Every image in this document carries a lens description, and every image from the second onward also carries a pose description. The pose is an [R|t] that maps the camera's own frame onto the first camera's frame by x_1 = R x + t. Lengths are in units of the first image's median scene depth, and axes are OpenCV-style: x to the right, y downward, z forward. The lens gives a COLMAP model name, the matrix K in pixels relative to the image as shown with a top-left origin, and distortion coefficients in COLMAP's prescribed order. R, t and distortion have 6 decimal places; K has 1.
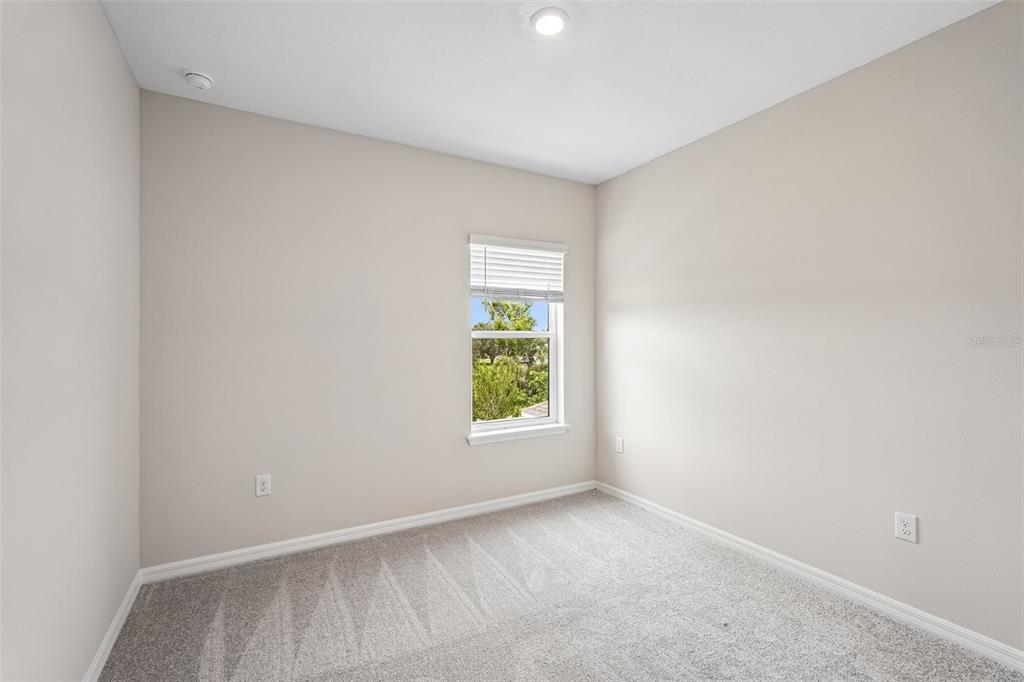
lens RADIAL K [[452.7, 0, 505.1], [0, 452.7, 343.8], [0, 0, 1]] dist [-0.007435, 0.003931]
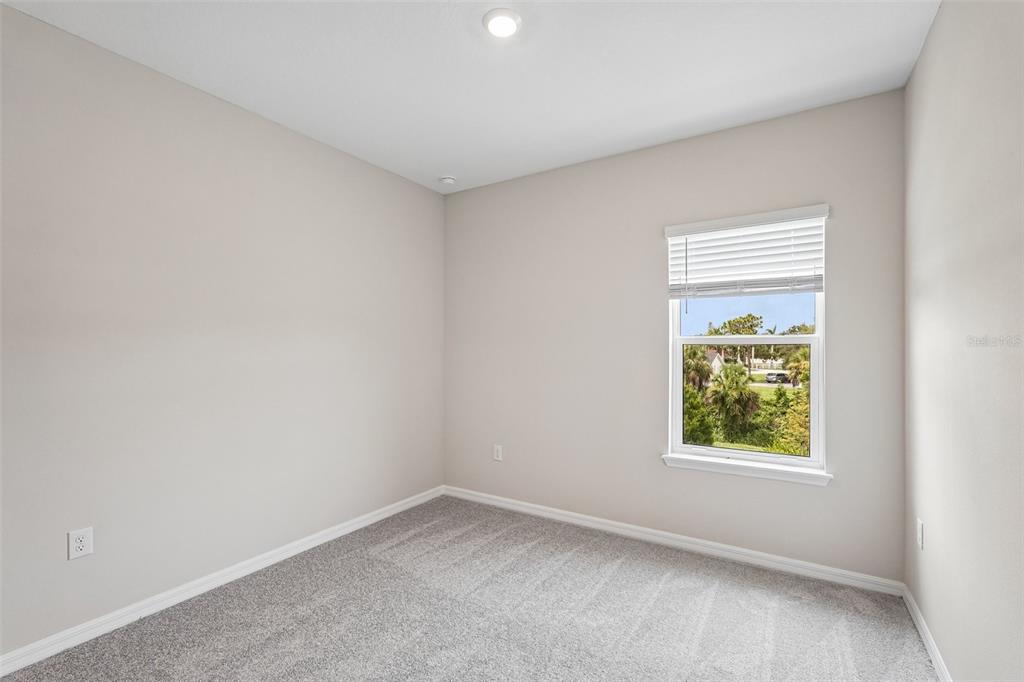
lens RADIAL K [[452.7, 0, 521.9], [0, 452.7, 345.7], [0, 0, 1]] dist [-0.007435, 0.003931]
pose [[0.484035, -0.001887, -0.875047, 0.567388], [-0.011807, 0.999893, -0.008687, 0.001460], [0.874969, 0.014537, 0.483961, 0.323531]]
